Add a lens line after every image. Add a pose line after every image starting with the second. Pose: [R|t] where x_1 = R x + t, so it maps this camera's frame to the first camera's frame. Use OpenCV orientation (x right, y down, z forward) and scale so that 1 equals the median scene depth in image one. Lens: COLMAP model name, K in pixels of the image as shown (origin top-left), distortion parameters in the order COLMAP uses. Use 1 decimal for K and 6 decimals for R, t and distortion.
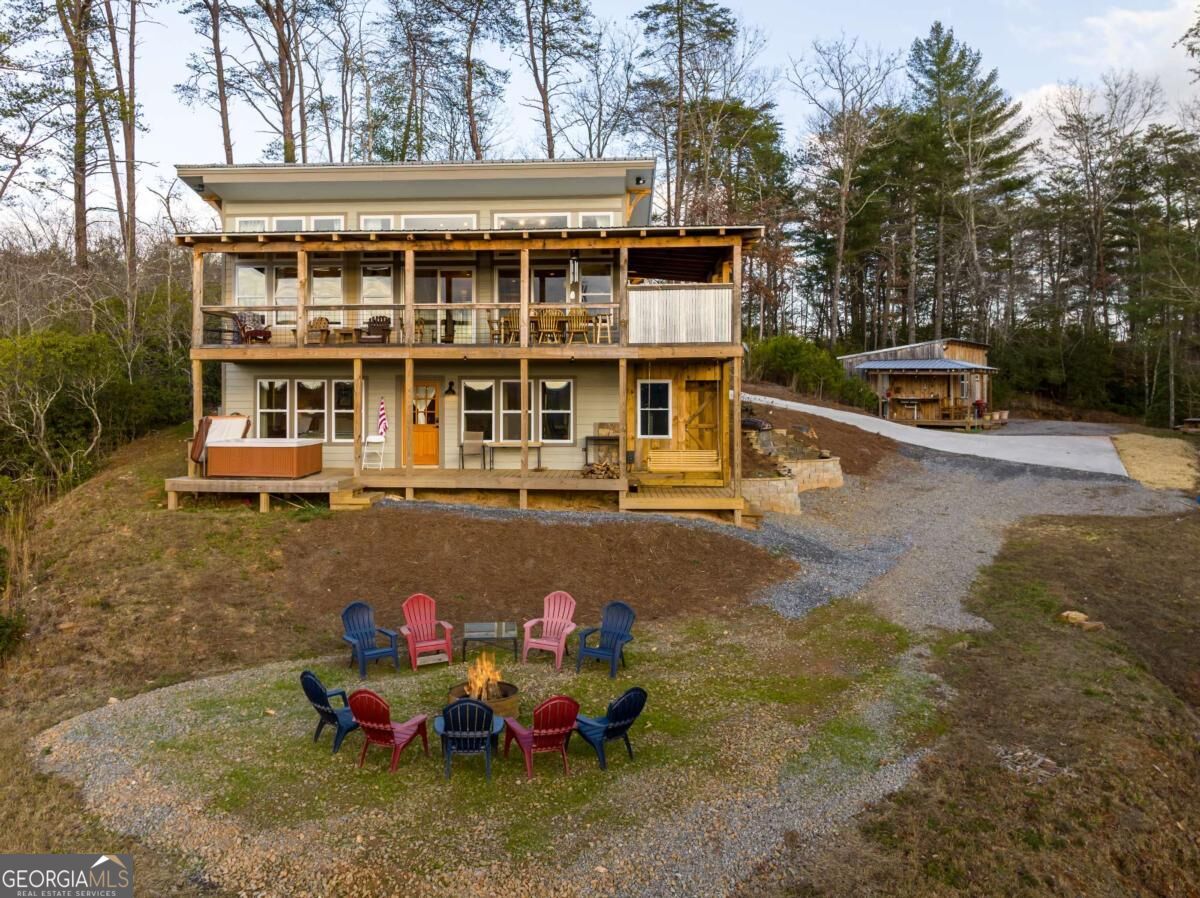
lens RADIAL K [[851.3, 0, 636.6], [0, 851.3, 424.4], [0, 0, 1]] dist [-0.035973, 0.010795]
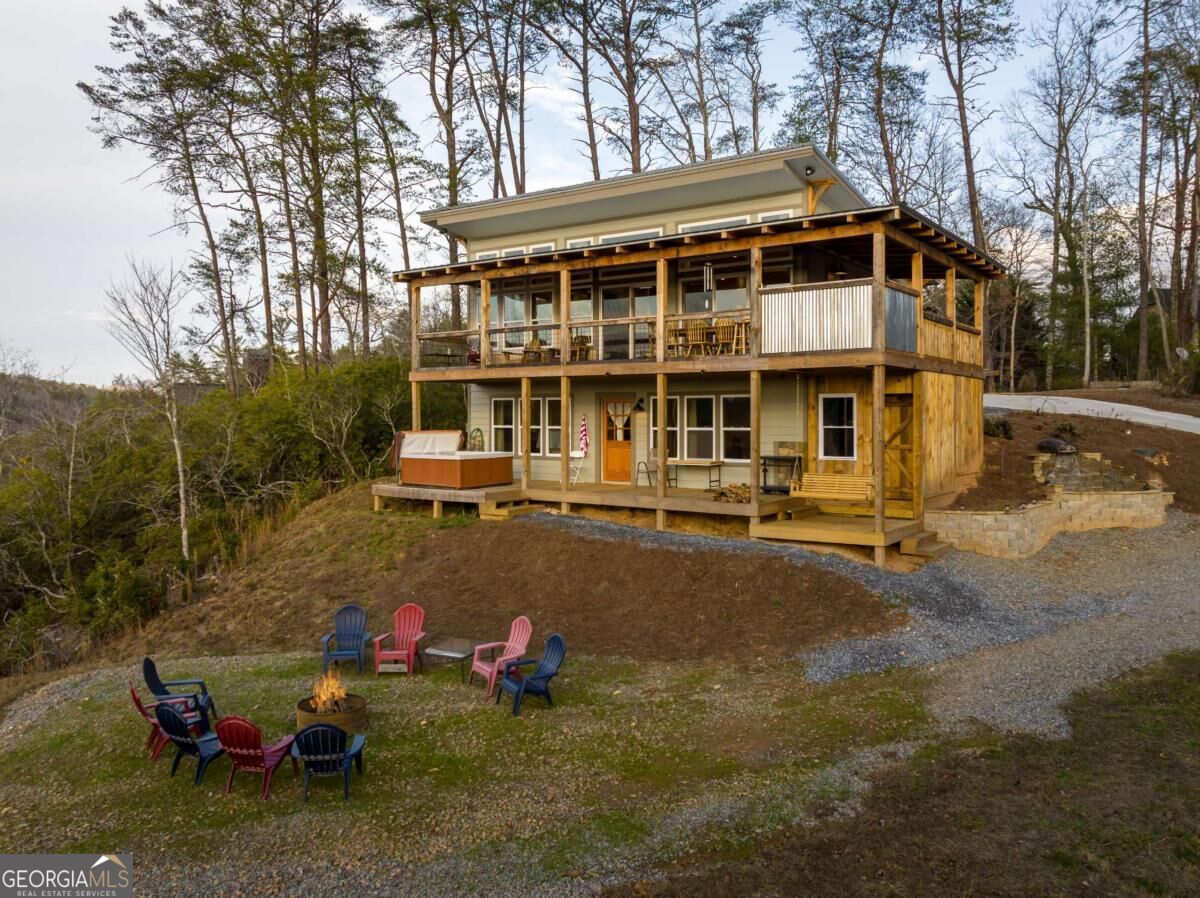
lens RADIAL K [[851.3, 0, 603.5], [0, 851.3, 443.7], [0, 0, 1]] dist [-0.035973, 0.010795]
pose [[0.875139, 0.014223, -0.483662, 0.259364], [-0.013396, 0.999897, 0.005164, -0.001992], [0.483686, 0.001960, 0.875240, 0.121308]]
